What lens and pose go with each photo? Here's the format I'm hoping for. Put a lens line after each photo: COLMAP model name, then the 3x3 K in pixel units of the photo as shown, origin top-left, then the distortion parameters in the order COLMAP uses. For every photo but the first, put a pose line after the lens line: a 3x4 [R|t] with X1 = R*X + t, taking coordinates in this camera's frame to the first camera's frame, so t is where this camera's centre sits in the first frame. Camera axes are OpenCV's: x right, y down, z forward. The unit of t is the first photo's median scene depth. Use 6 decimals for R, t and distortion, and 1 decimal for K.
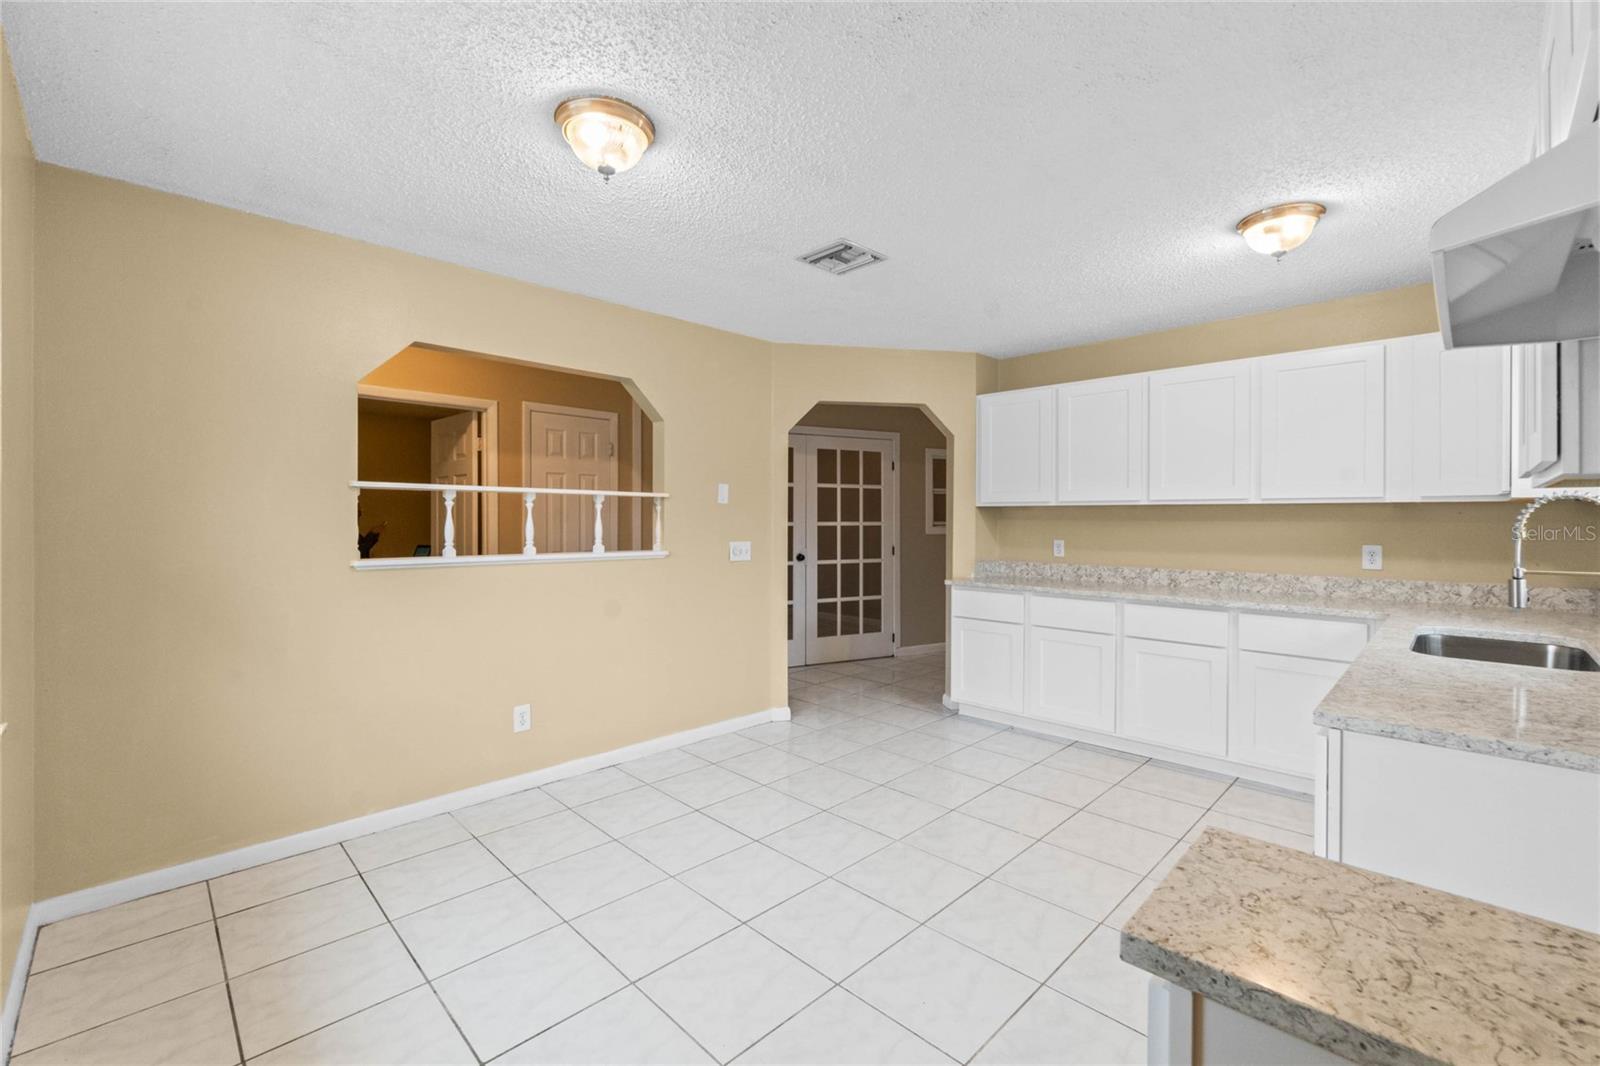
lens RADIAL K [[679.1, 0, 801.0], [0, 679.1, 525.0], [0, 0, 1]] dist [-0.002380, -0.000458]
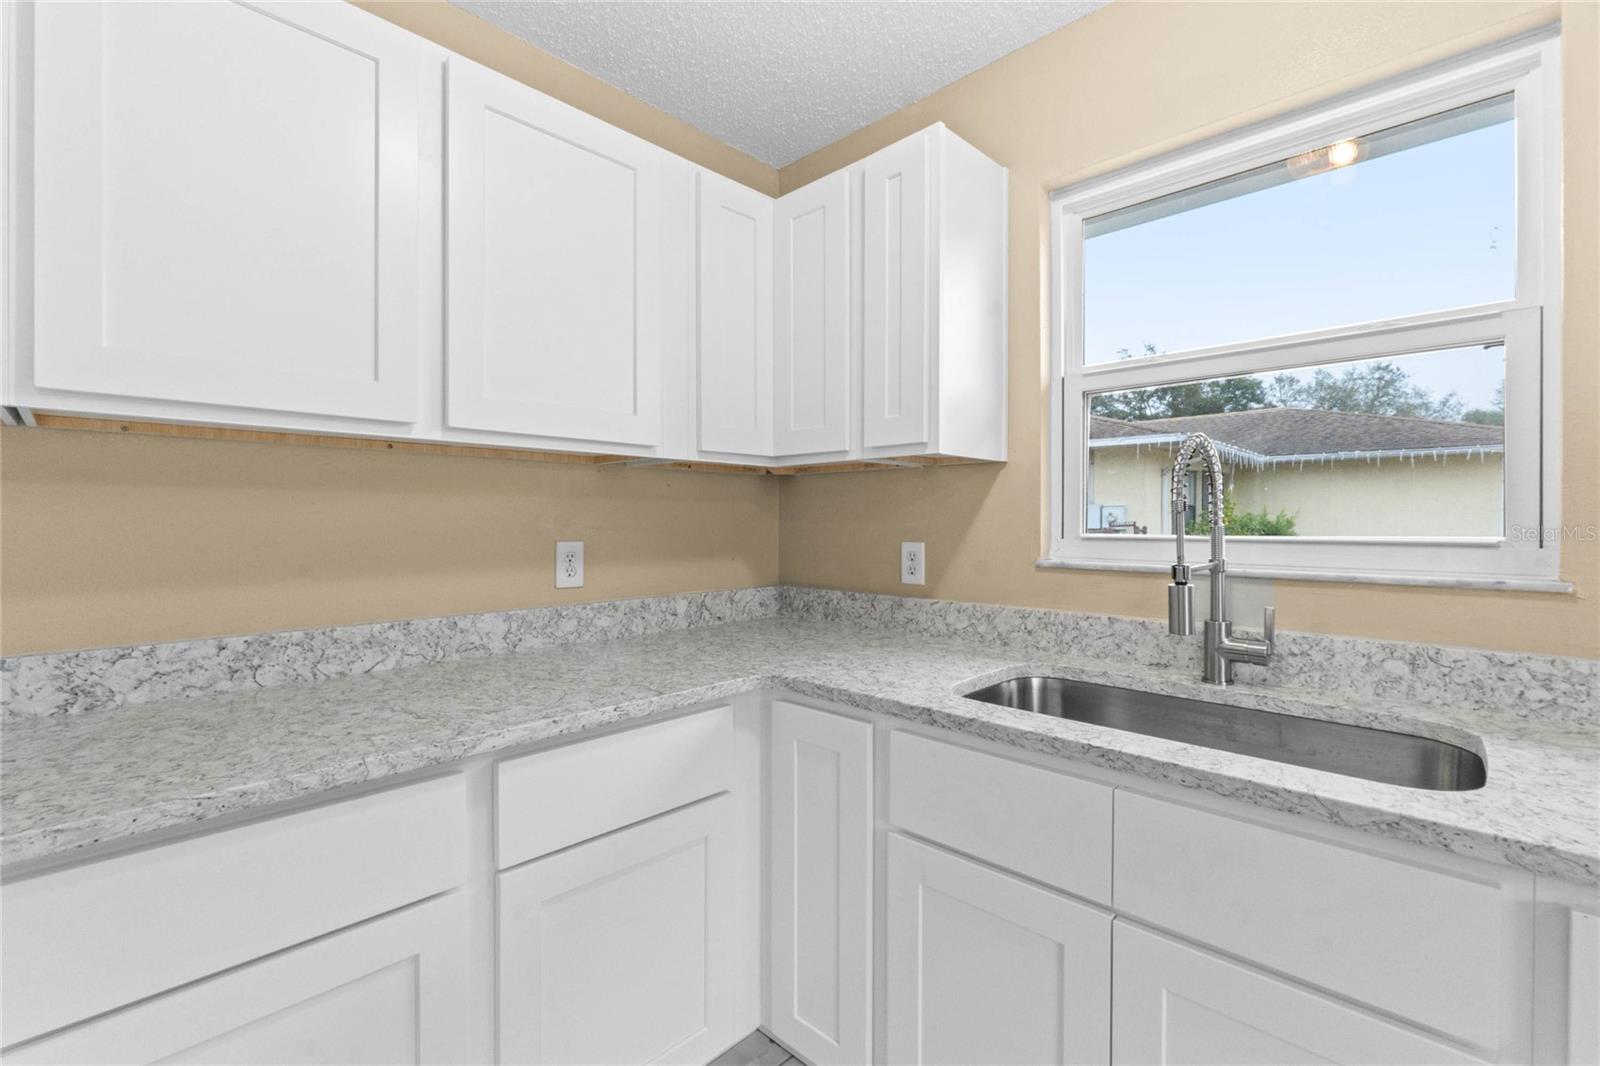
lens RADIAL K [[692.2, 0, 801.5], [0, 692.2, 522.6], [0, 0, 1]] dist [-0.003689, -0.000086]
pose [[-0.016571, -0.006103, 0.999844, 0.275749], [0.008124, 0.999948, 0.006239, 0.012109], [-0.999830, 0.008226, -0.016520, 0.762912]]
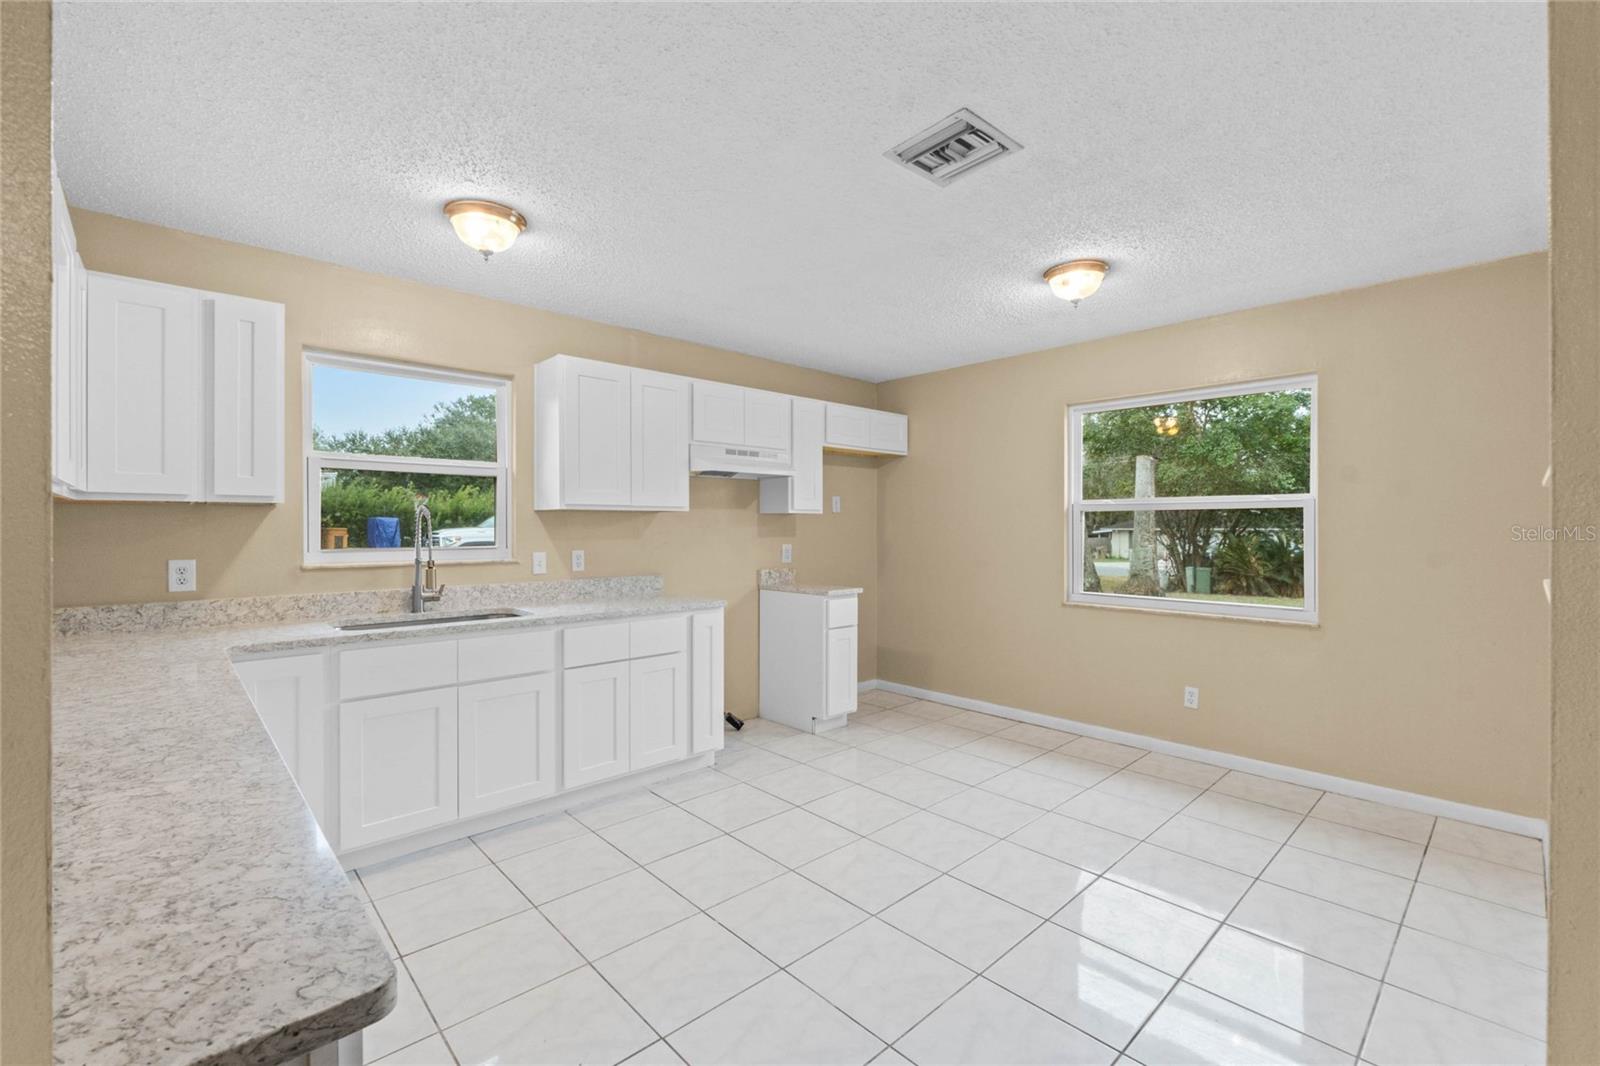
lens RADIAL K [[681.6, 0, 800.0], [0, 681.6, 533.0], [0, 0, 1]] dist [-0.000024, 0.000035]
pose [[-0.999641, -0.003089, 0.026632, 0.155092], [-0.002639, 0.999853, 0.016927, -0.010003], [-0.026680, 0.016851, -0.999502, 1.357073]]
